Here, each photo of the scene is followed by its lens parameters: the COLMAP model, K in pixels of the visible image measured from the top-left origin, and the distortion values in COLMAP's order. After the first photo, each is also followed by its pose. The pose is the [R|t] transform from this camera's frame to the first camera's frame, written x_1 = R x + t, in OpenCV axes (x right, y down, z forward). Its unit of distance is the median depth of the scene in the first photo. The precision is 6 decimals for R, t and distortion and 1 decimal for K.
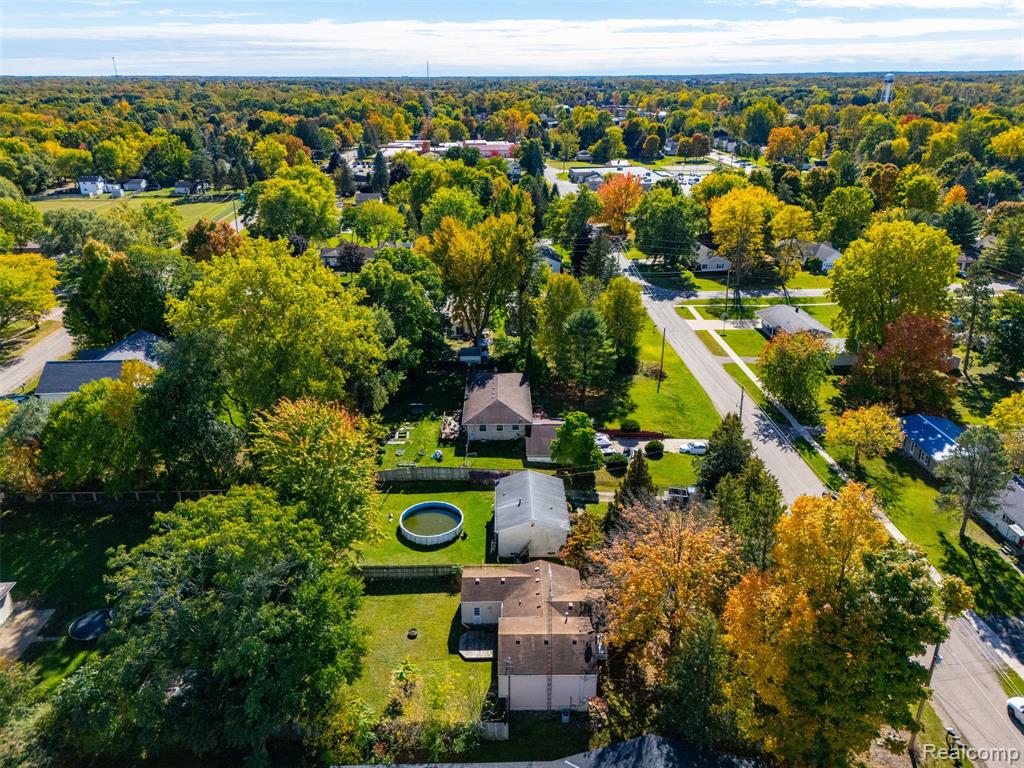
lens RADIAL K [[750.7, 0, 516.3], [0, 750.7, 383.5], [0, 0, 1]] dist [0.066285, -0.054444]
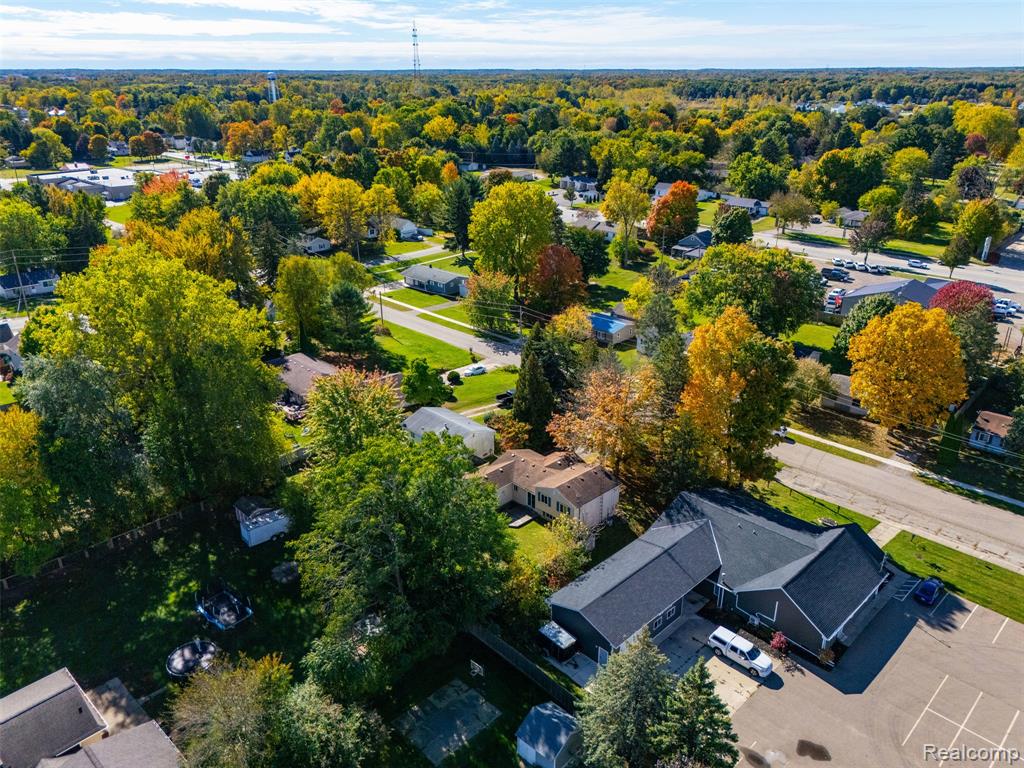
lens RADIAL K [[750.7, 0, 516.3], [0, 750.7, 383.5], [0, 0, 1]] dist [0.066285, -0.054444]
pose [[0.726830, -0.260971, 0.635305, -0.379030], [0.259098, 0.960839, 0.098270, 0.001441], [-0.636071, 0.093181, 0.765983, -0.000509]]
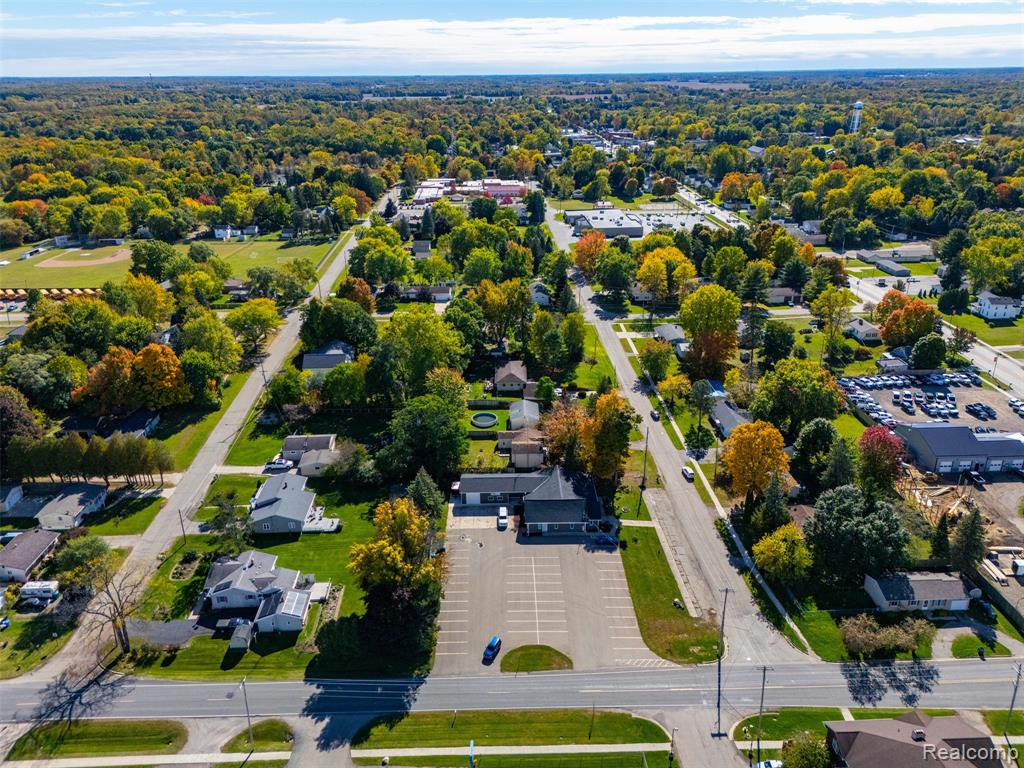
lens RADIAL K [[750.7, 0, 516.3], [0, 750.7, 383.5], [0, 0, 1]] dist [0.066285, -0.054444]
pose [[0.999893, 0.001267, -0.014606, 0.016979], [-0.001211, 0.999992, 0.003816, 0.033813], [0.014611, -0.003798, 0.999886, -0.872335]]
